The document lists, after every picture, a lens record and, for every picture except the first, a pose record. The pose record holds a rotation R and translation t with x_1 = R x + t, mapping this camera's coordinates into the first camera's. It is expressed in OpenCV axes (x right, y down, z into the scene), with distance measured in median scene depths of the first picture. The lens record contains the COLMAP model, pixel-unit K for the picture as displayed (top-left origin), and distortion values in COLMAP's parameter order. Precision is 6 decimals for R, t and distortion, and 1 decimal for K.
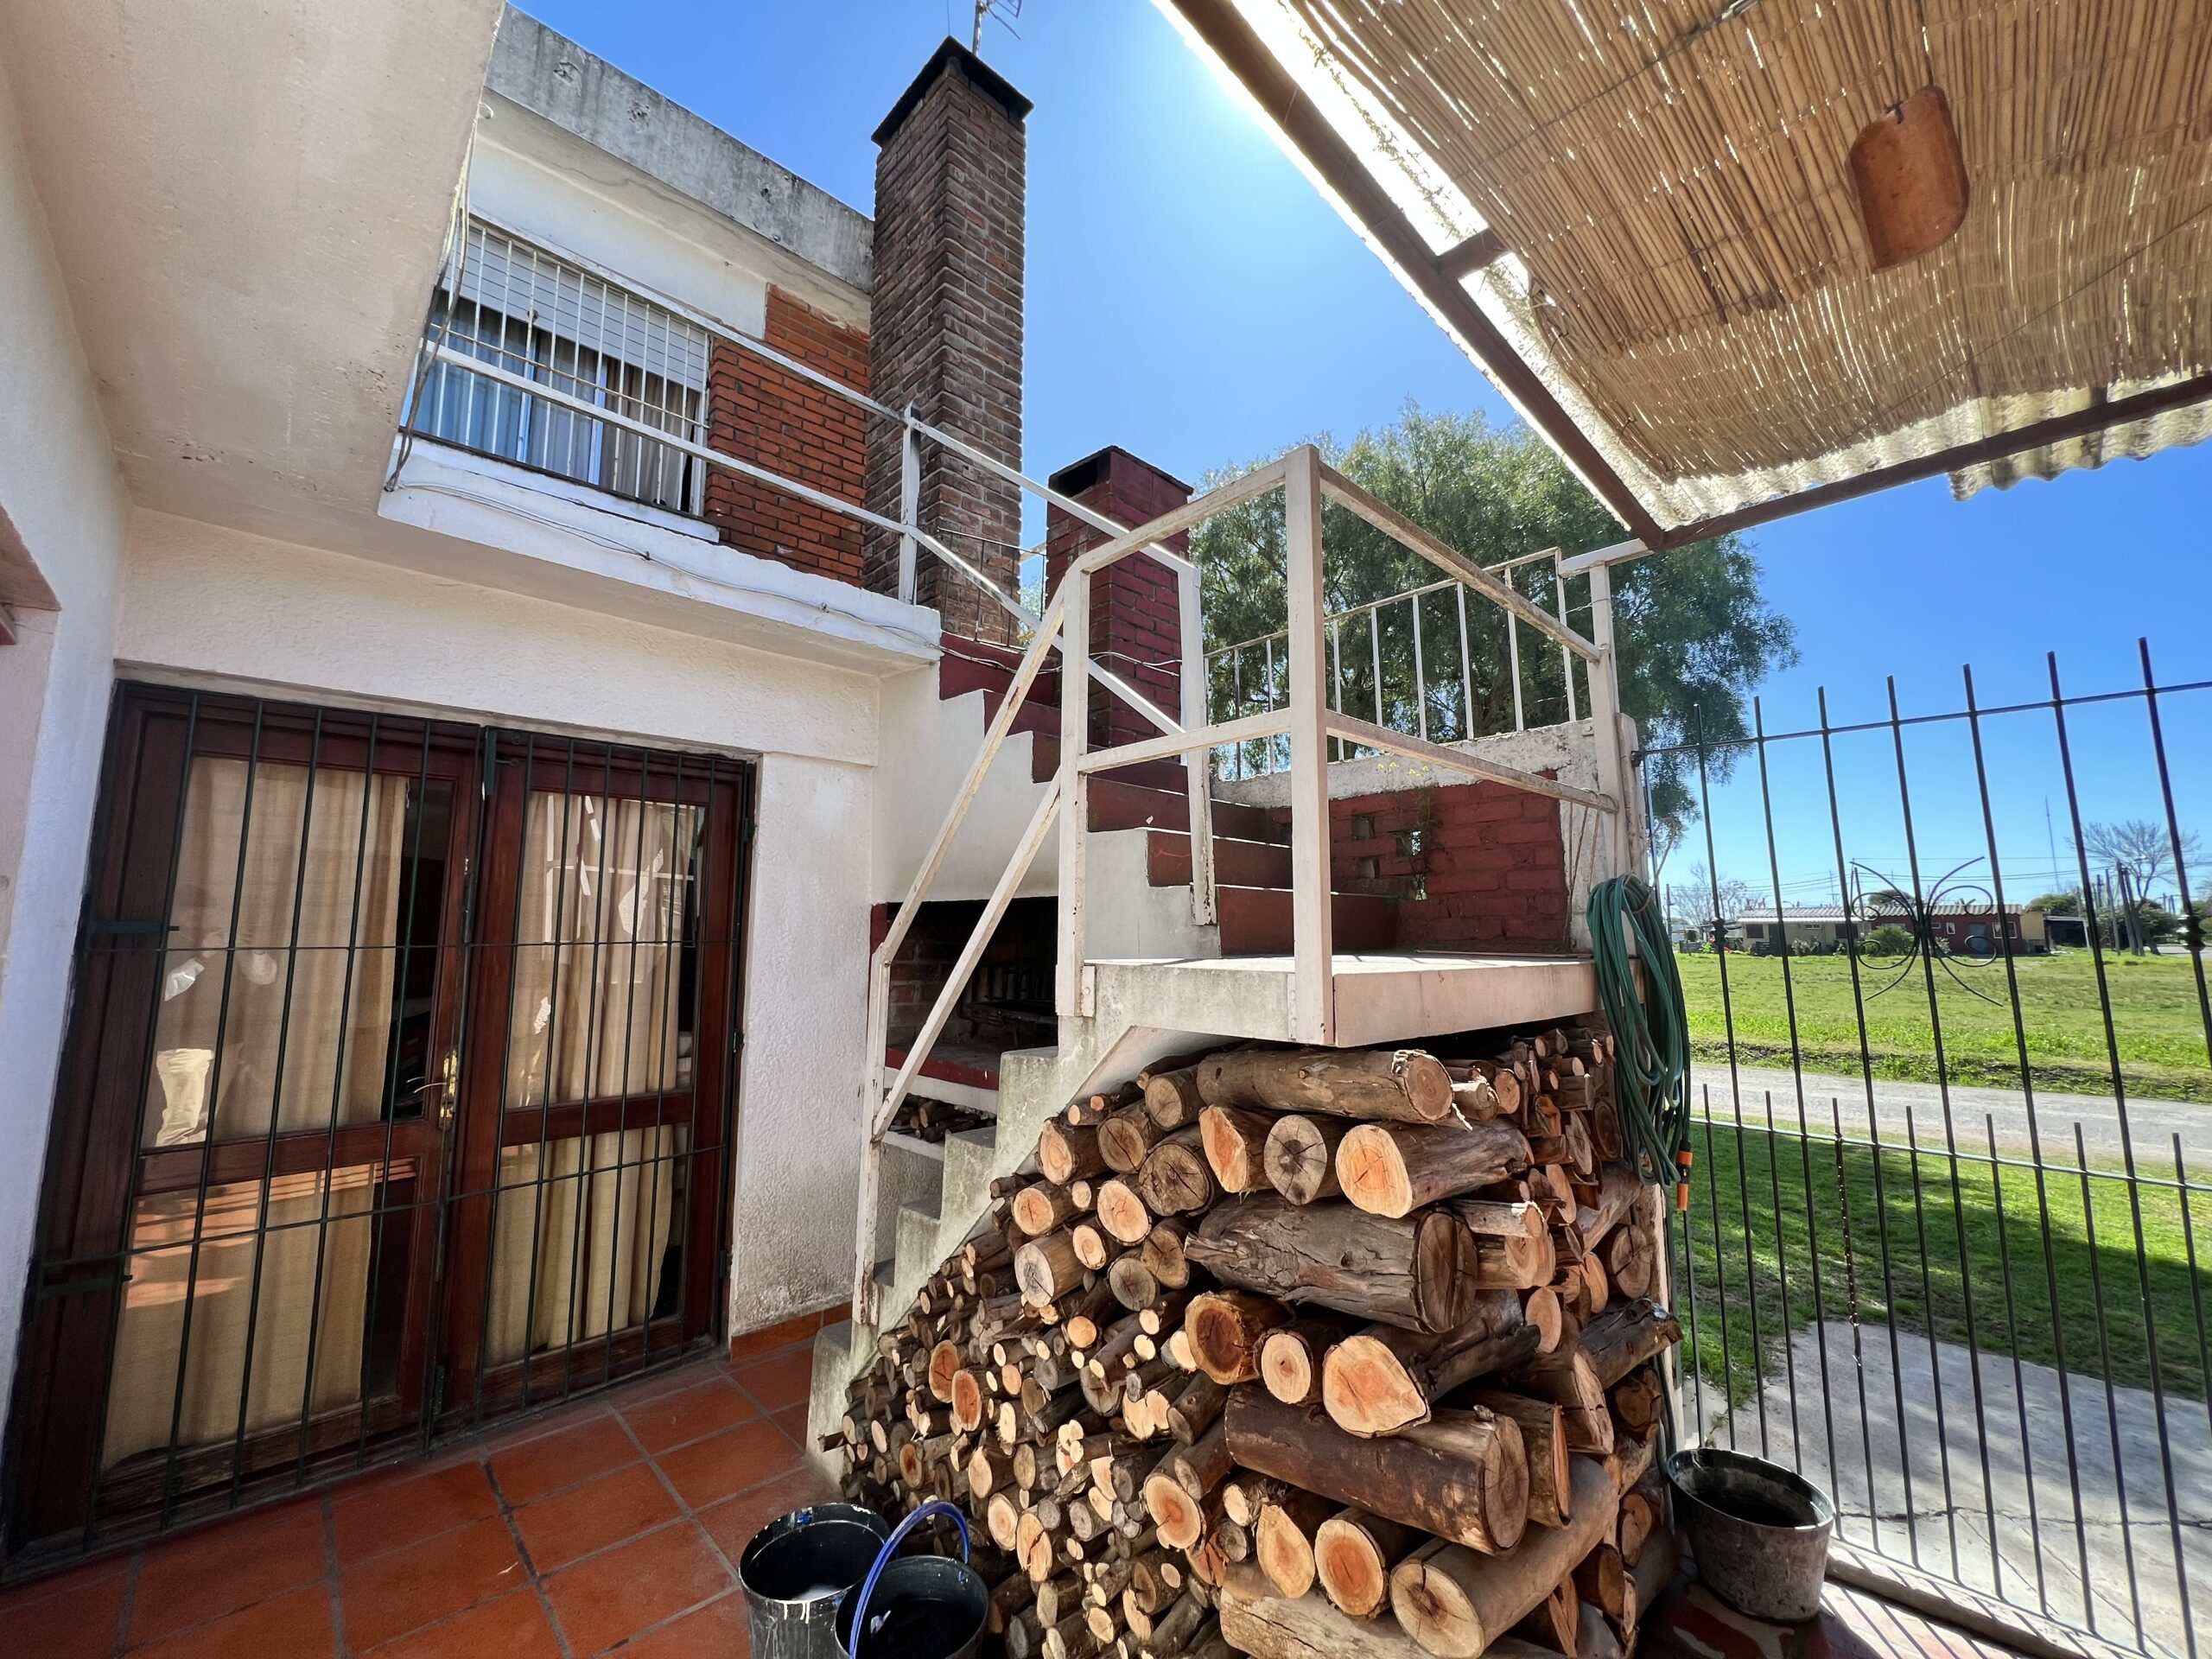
lens RADIAL K [[883.9, 0, 1099.2], [0, 883.9, 826.6], [0, 0, 1]] dist [-0.001582, 0.001035]
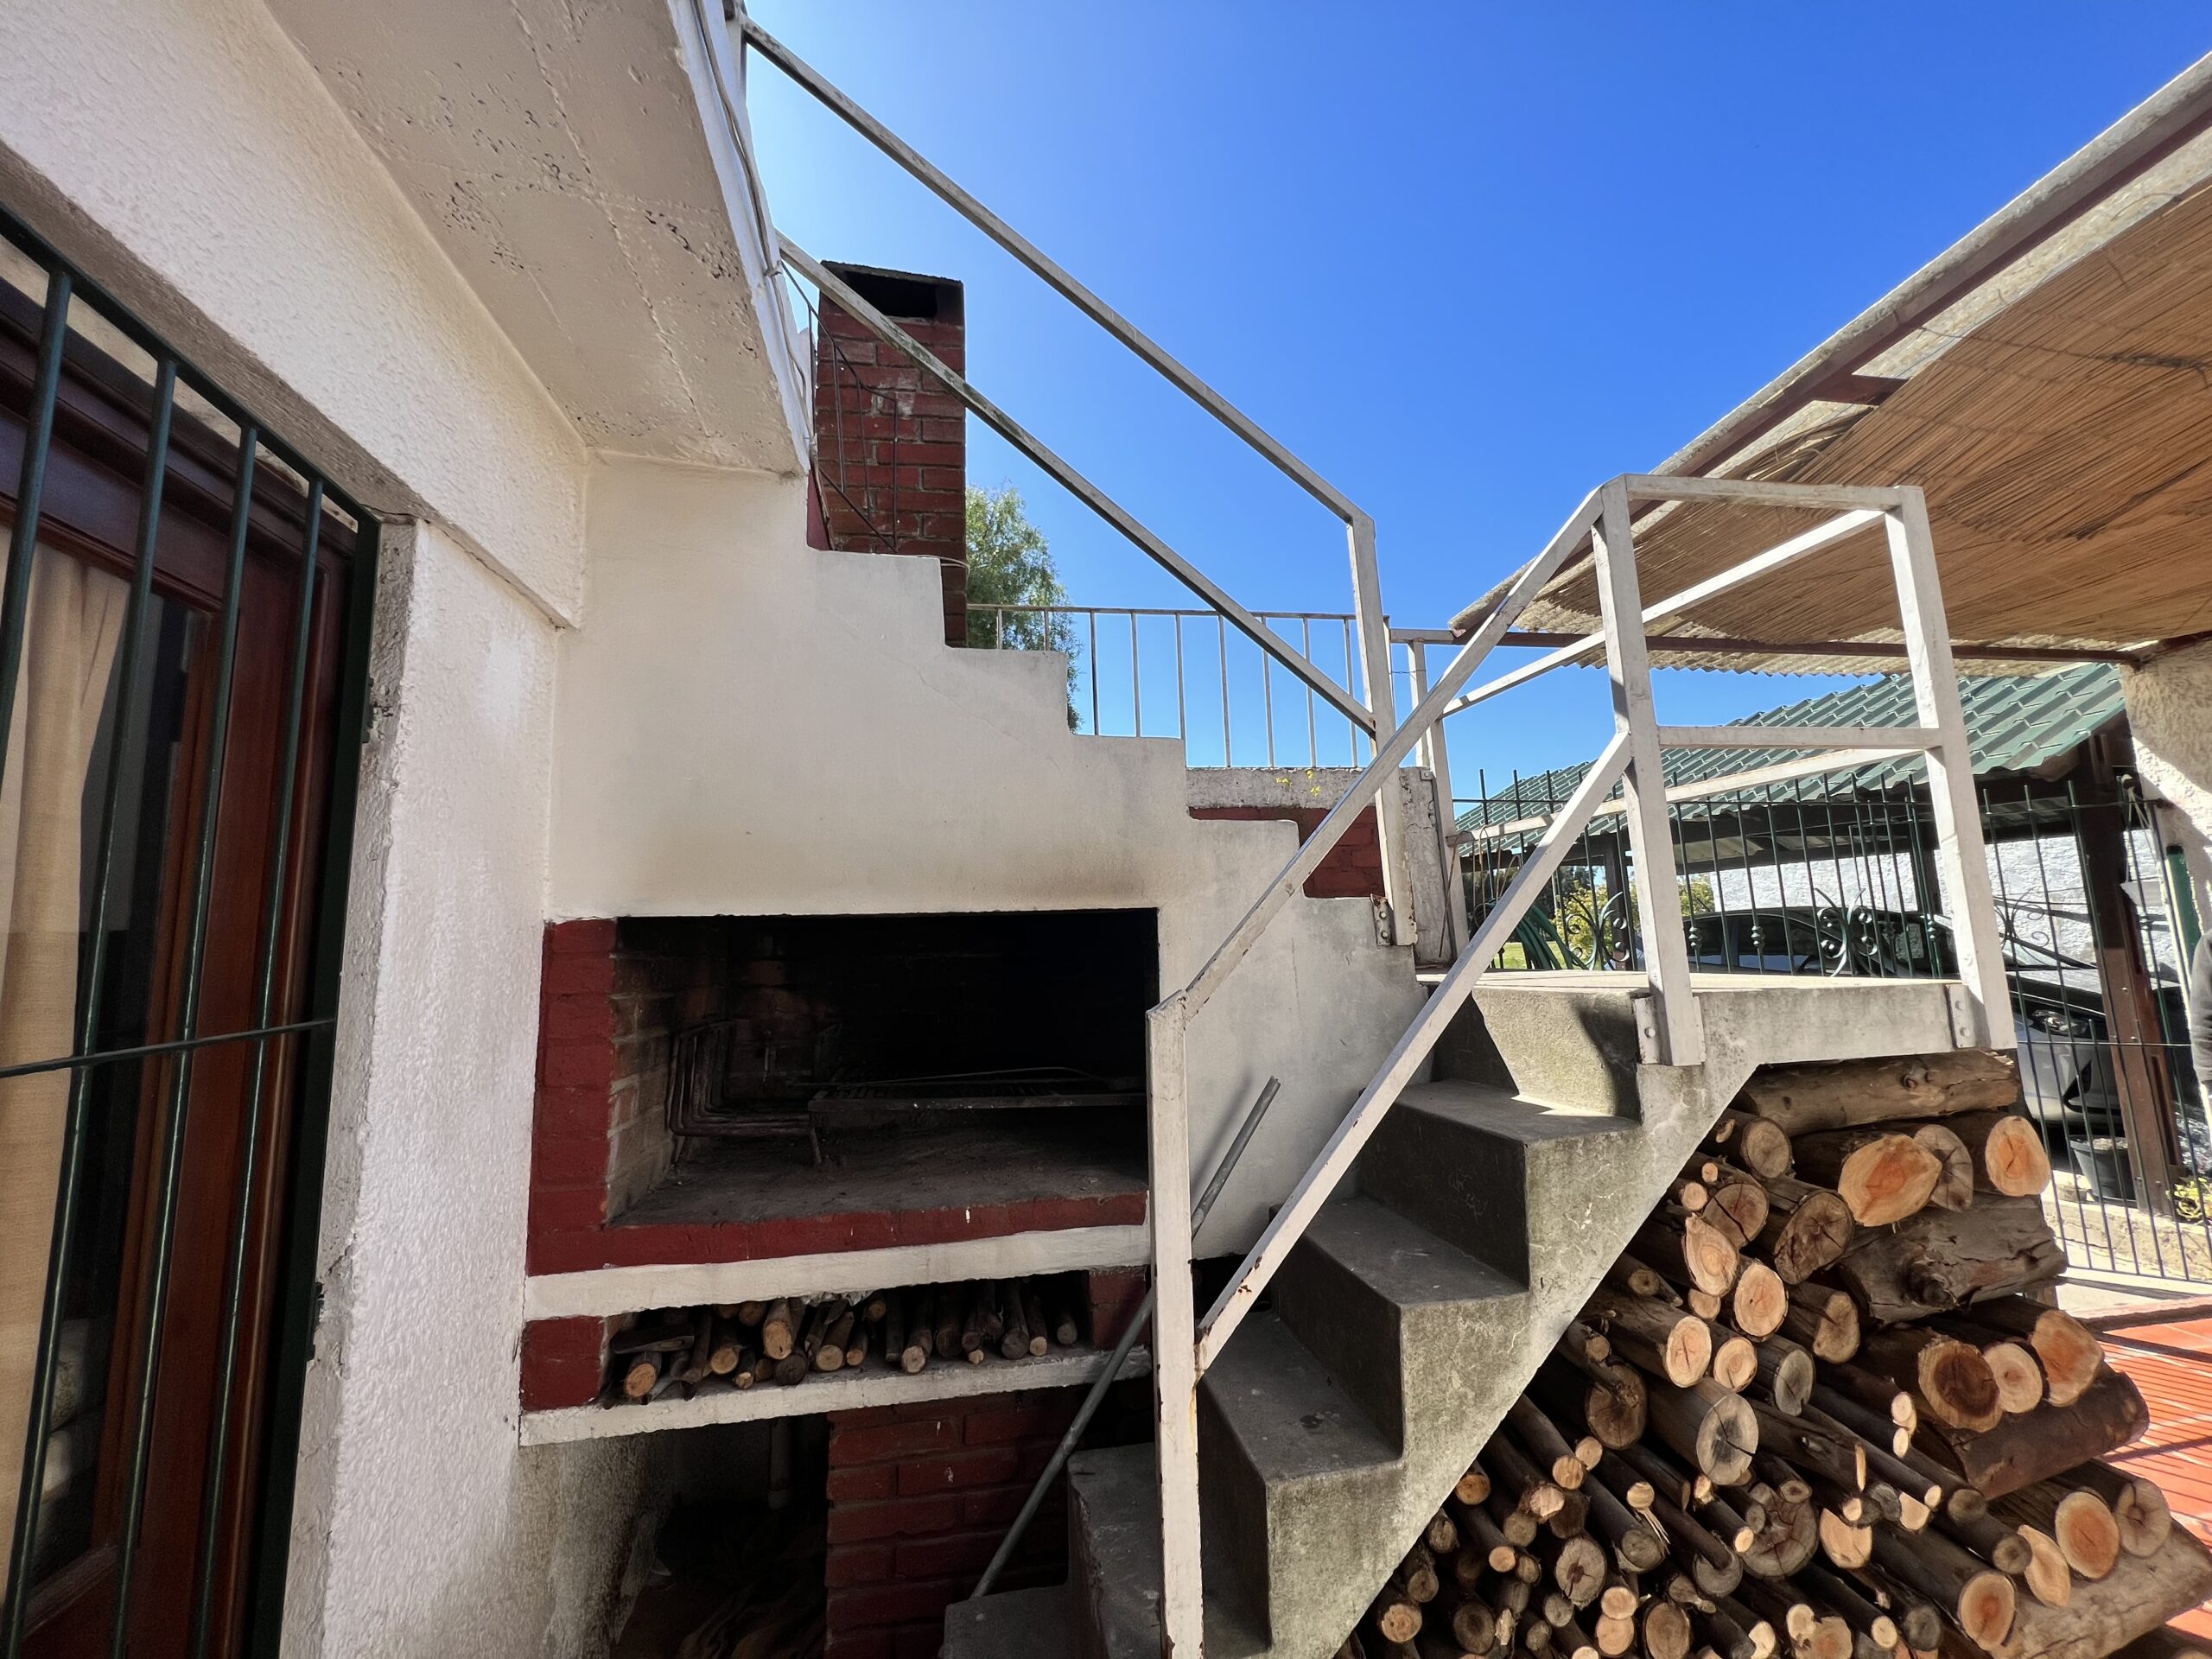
lens RADIAL K [[883.9, 0, 1101.7], [0, 883.9, 827.3], [0, 0, 1]] dist [-0.001582, 0.001035]
pose [[0.551183, 0.092831, 0.829204, -0.938462], [-0.072784, 0.995353, -0.063051, 0.094735], [-0.831204, -0.025600, 0.555379, 0.985561]]
